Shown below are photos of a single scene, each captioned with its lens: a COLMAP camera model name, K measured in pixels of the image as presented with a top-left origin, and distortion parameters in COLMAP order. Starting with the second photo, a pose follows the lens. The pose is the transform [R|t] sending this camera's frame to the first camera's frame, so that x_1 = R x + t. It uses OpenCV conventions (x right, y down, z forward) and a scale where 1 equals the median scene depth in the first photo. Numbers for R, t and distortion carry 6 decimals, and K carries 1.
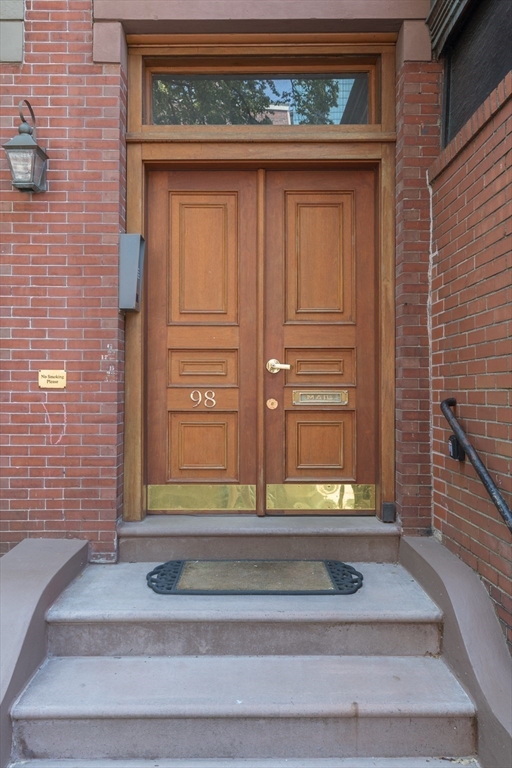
lens RADIAL K [[592.2, 0, 255.7], [0, 592.2, 381.4], [0, 0, 1]] dist [-0.003063, 0.005583]
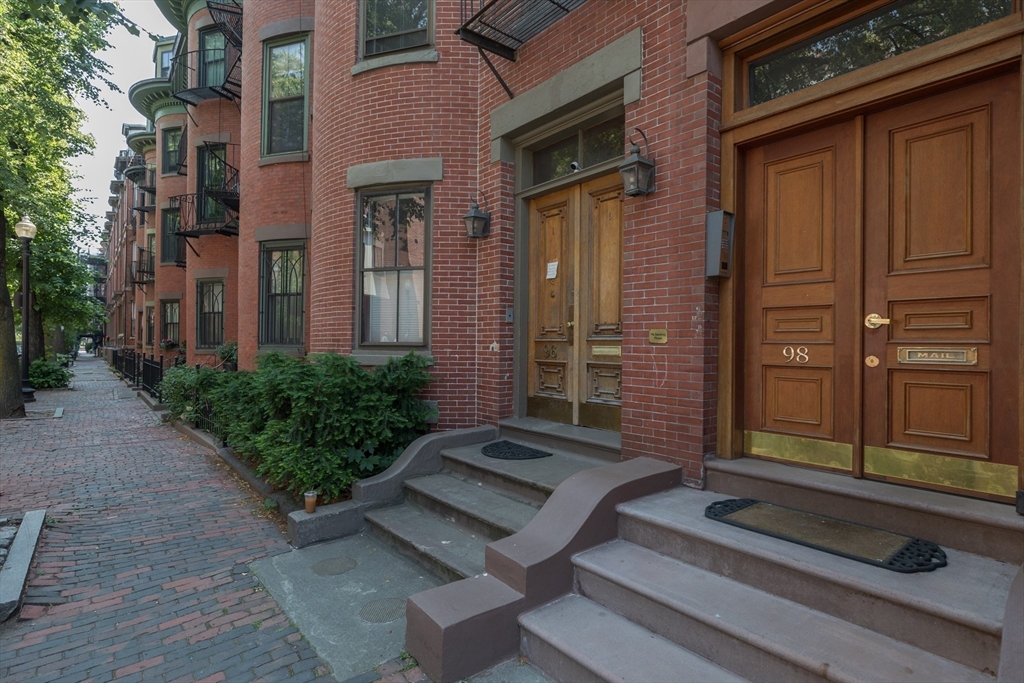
lens RADIAL K [[518.9, 0, 511.8], [0, 518.9, 342.7], [0, 0, 1]] dist [-0.015848, 0.001454]
pose [[0.627351, 0.001867, -0.778735, 0.333220], [-0.001957, 0.999998, 0.000821, 0.009836], [0.778735, 0.001009, 0.627353, 0.044599]]
